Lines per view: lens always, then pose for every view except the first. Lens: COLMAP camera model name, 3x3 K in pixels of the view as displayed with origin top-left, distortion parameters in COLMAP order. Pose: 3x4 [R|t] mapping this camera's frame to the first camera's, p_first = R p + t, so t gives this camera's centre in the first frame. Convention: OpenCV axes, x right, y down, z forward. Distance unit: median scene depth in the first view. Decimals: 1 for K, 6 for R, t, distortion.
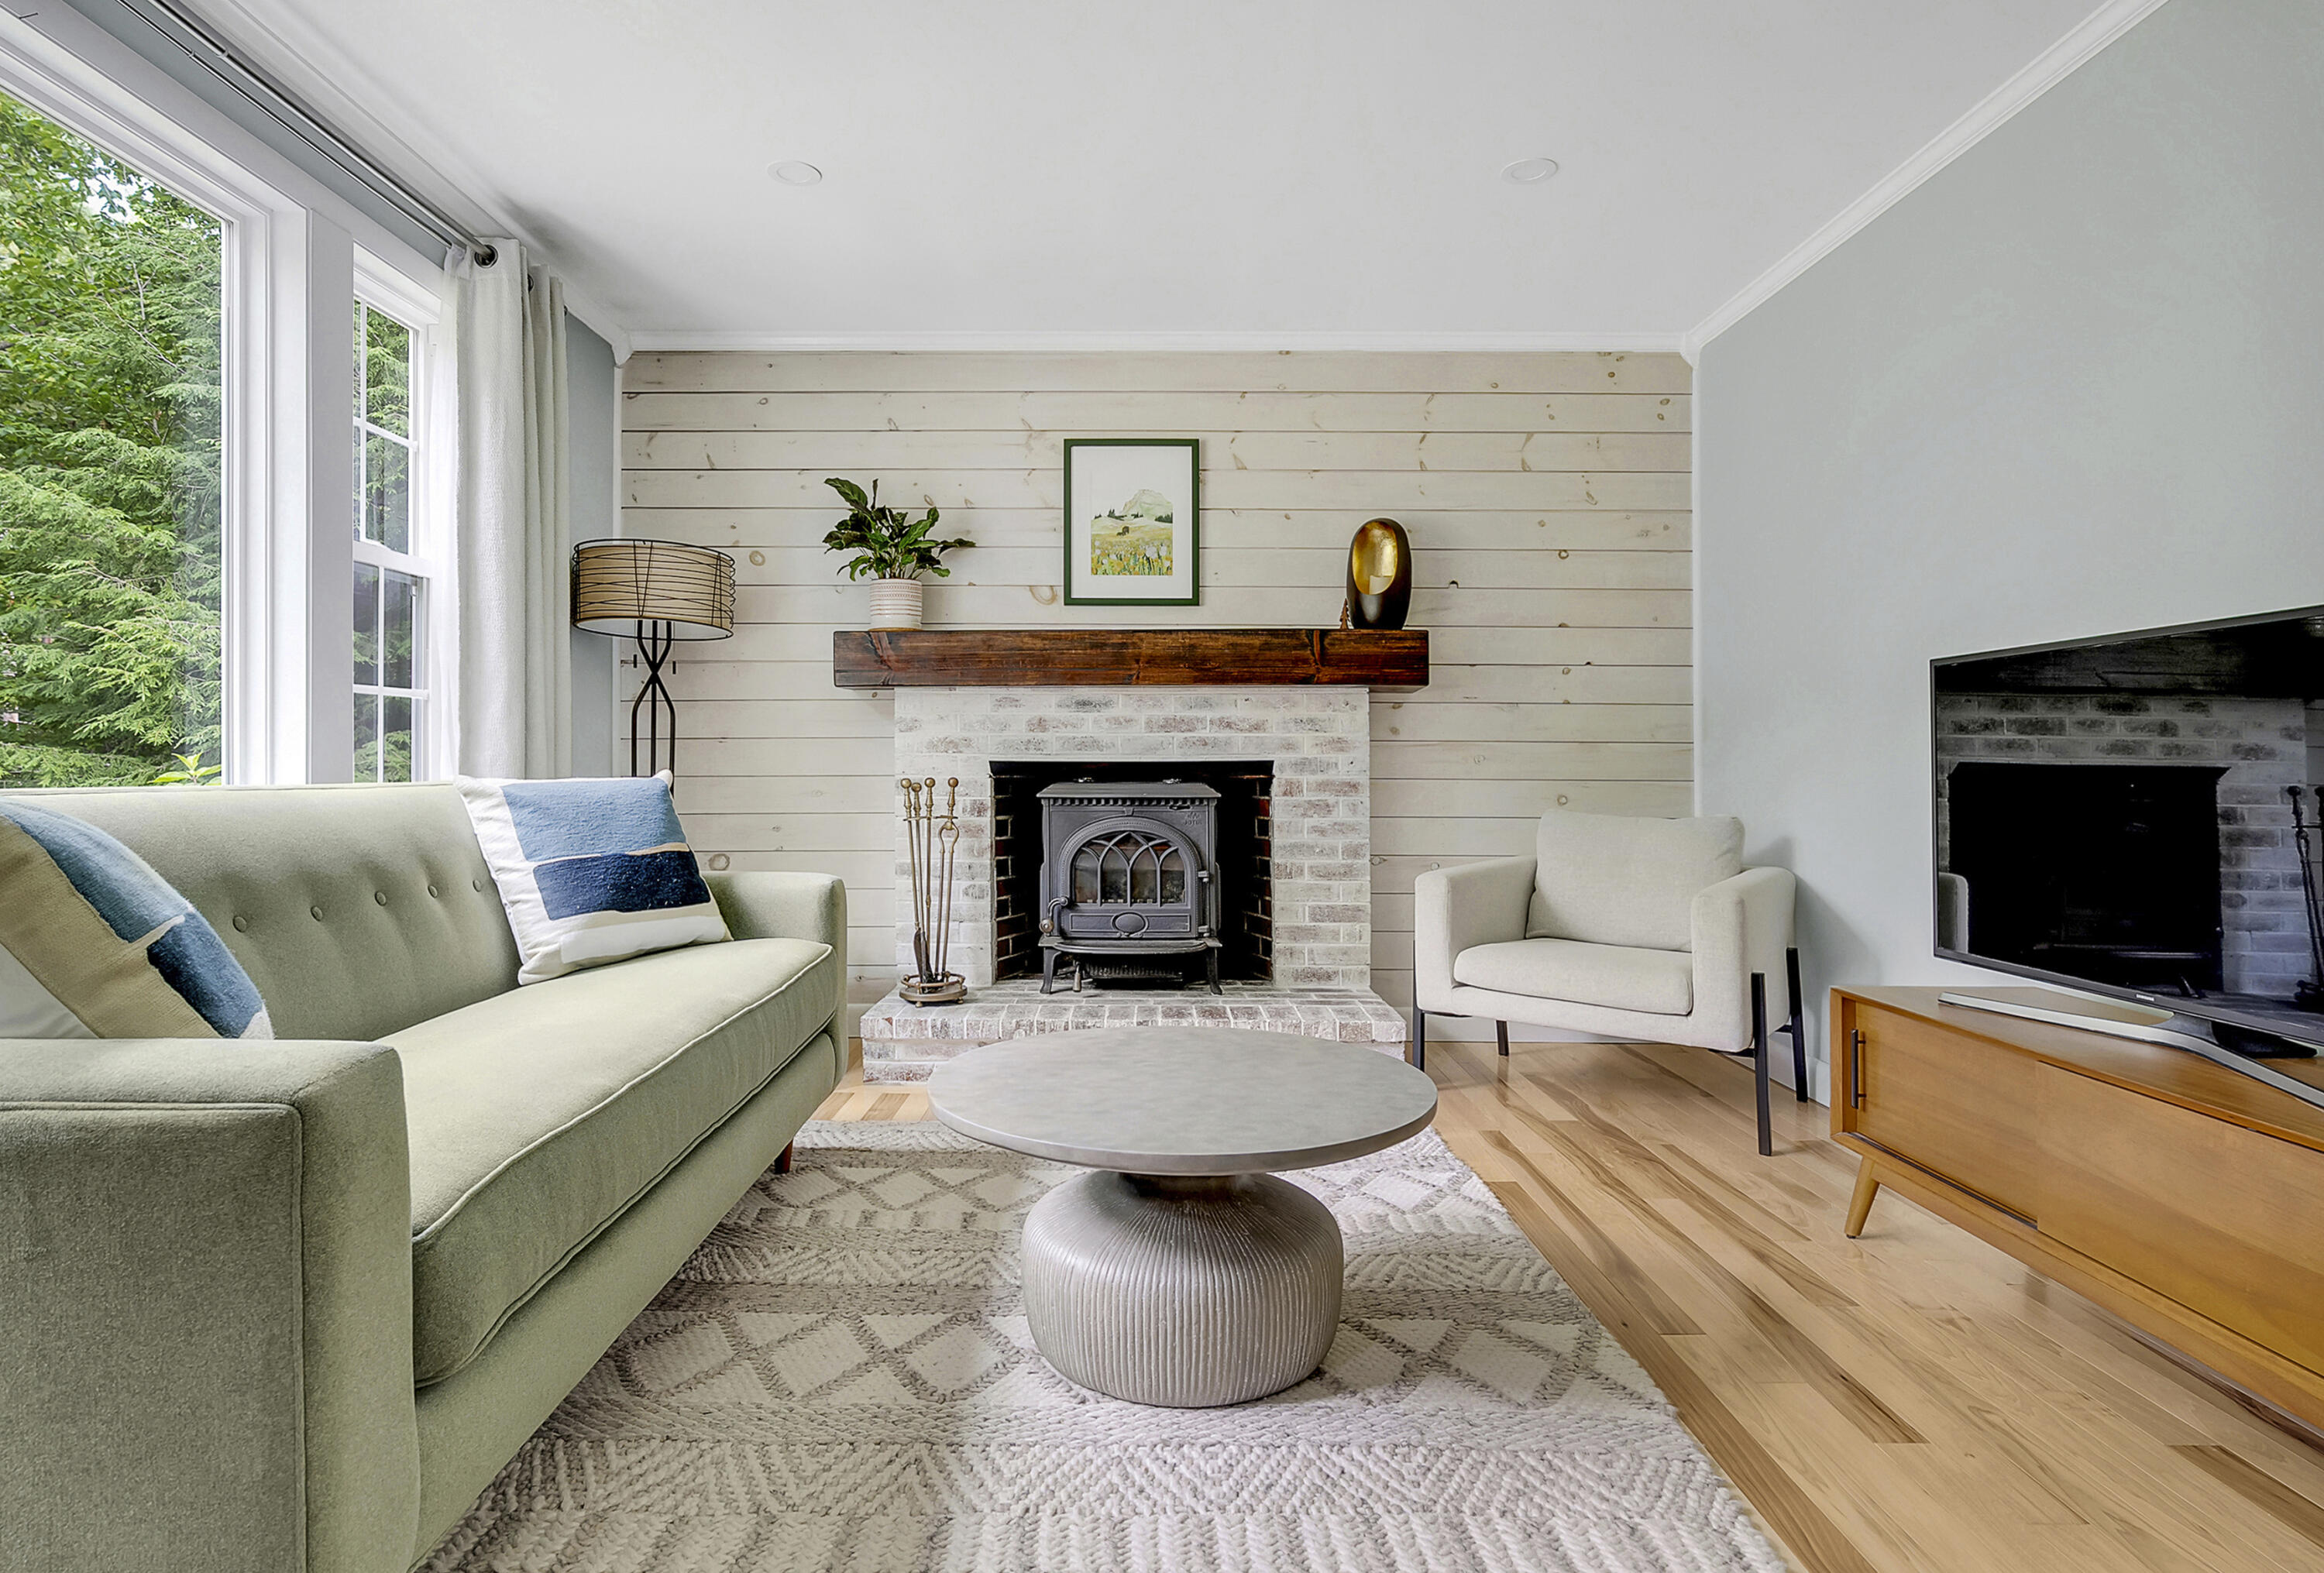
lens RADIAL K [[1239.3, 0, 1156.2], [0, 1239.3, 762.7], [0, 0, 1]] dist [-0.004178, 0.001804]
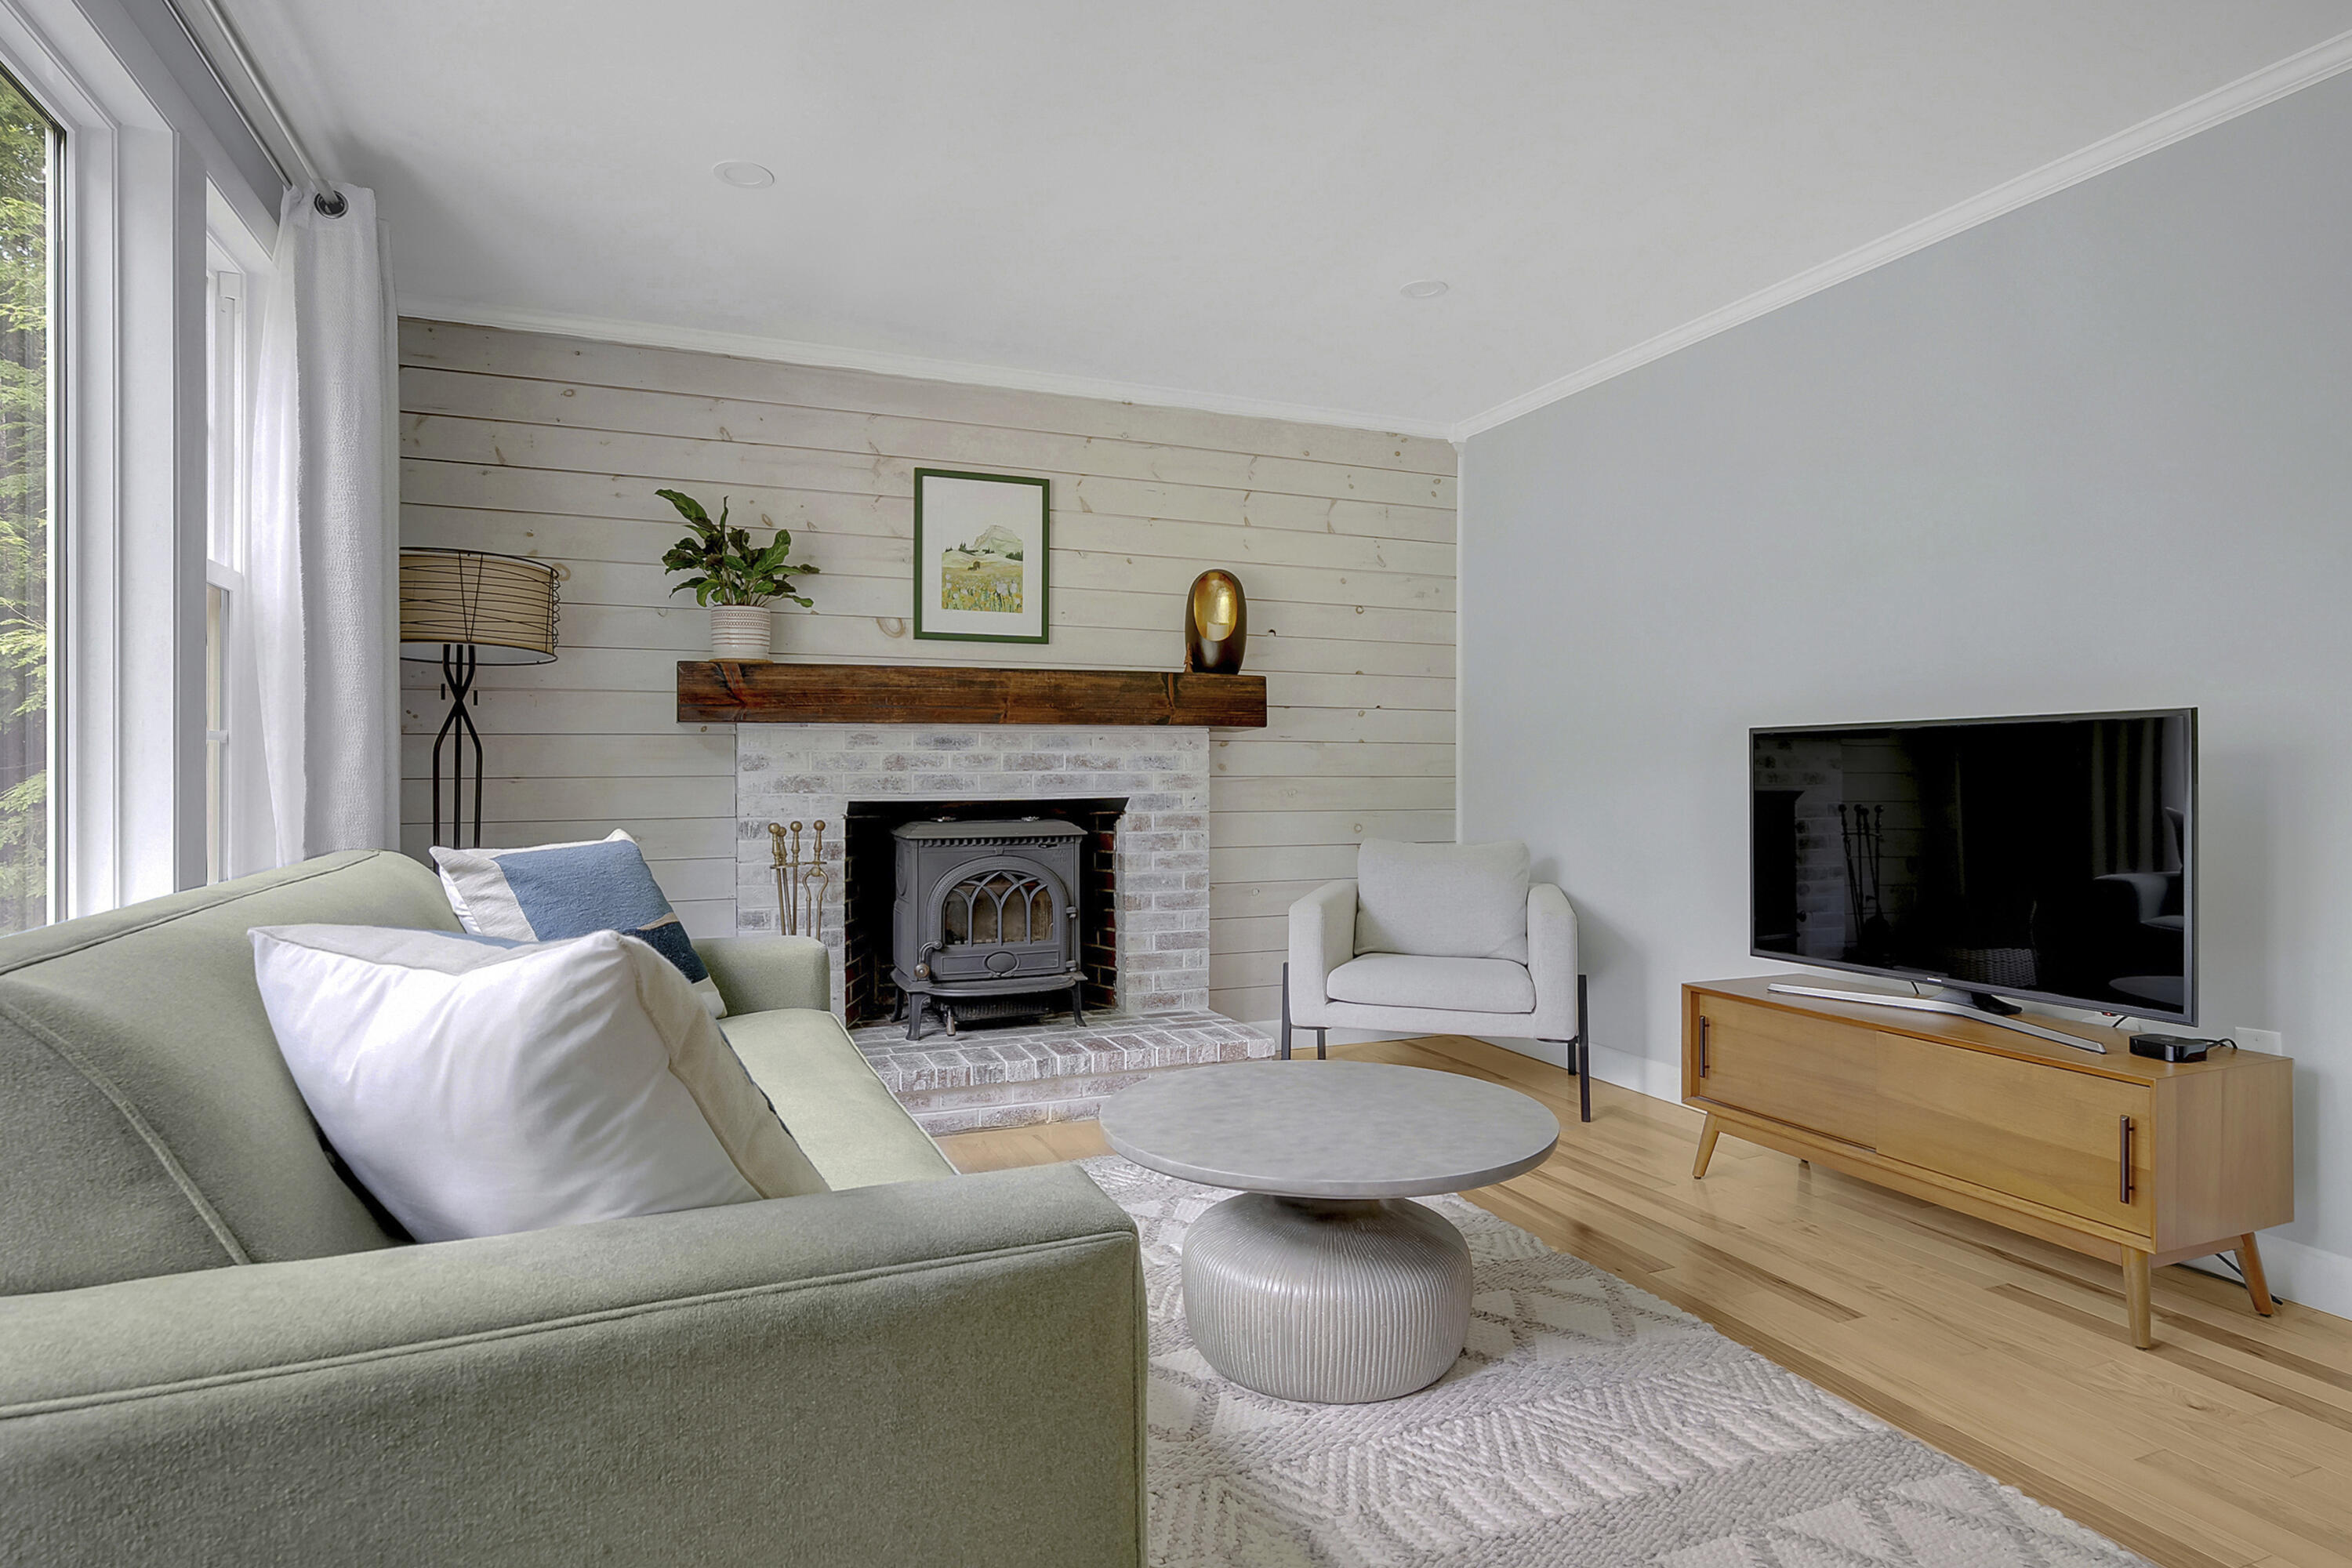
lens RADIAL K [[1303.7, 0, 1093.0], [0, 1303.7, 769.6], [0, 0, 1]] dist [-0.004614, -0.001400]
pose [[0.920390, -0.006602, 0.390946, -0.358120], [0.002297, 0.999931, 0.011479, -0.037495], [-0.390995, -0.009667, 0.920342, 0.005164]]
